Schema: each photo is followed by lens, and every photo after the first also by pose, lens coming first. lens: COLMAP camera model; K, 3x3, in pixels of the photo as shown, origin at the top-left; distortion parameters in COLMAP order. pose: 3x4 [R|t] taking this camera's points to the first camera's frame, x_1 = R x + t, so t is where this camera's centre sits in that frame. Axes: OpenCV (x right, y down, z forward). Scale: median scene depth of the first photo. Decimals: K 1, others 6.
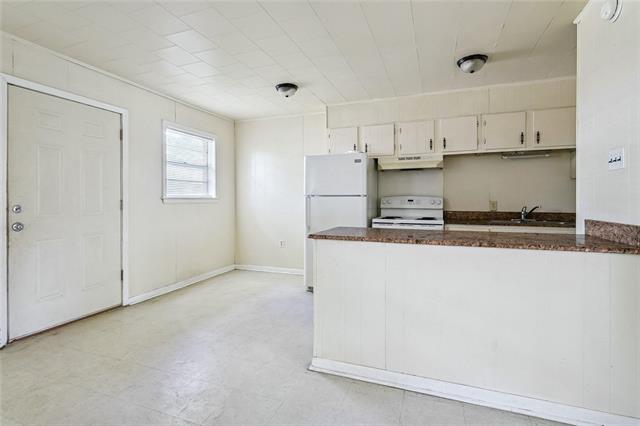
lens RADIAL K [[298.0, 0, 310.9], [0, 298.0, 201.4], [0, 0, 1]] dist [-0.000552, 0.000145]
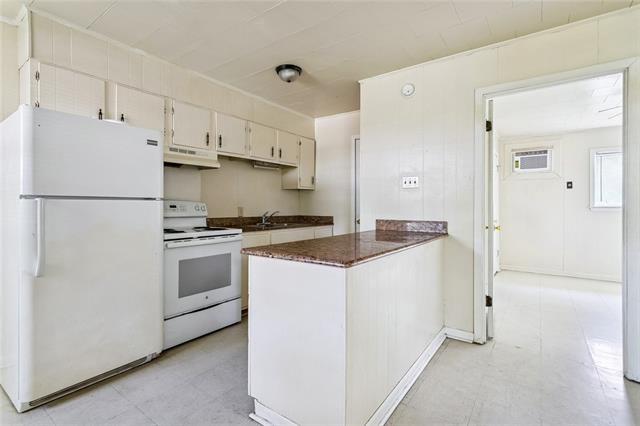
lens RADIAL K [[311.4, 0, 318.3], [0, 311.4, 206.2], [0, 0, 1]] dist [0.004456, 0.000967]
pose [[0.260632, -0.000212, 0.965438, -0.363638], [0.000465, 1.000000, 0.000094, -0.003430], [-0.965438, 0.000424, 0.260632, 0.480810]]
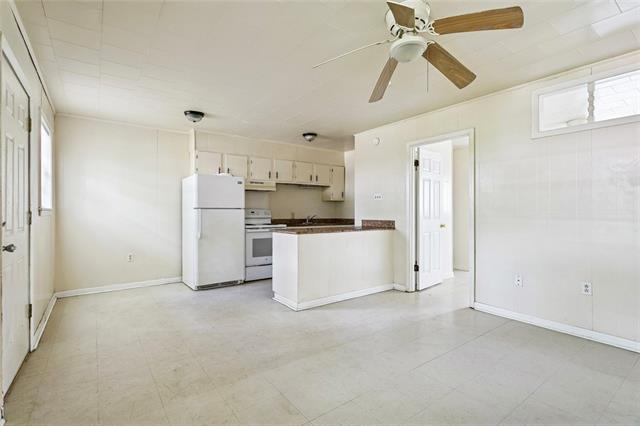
lens RADIAL K [[303.0, 0, 302.1], [0, 303.0, 212.3], [0, 0, 1]] dist [0.000538, 0.000276]
pose [[0.570762, 0.000876, 0.821115, -0.771775], [0.003464, 0.999988, -0.003475, 0.003319], [-0.821109, 0.004828, 0.570752, -0.006357]]
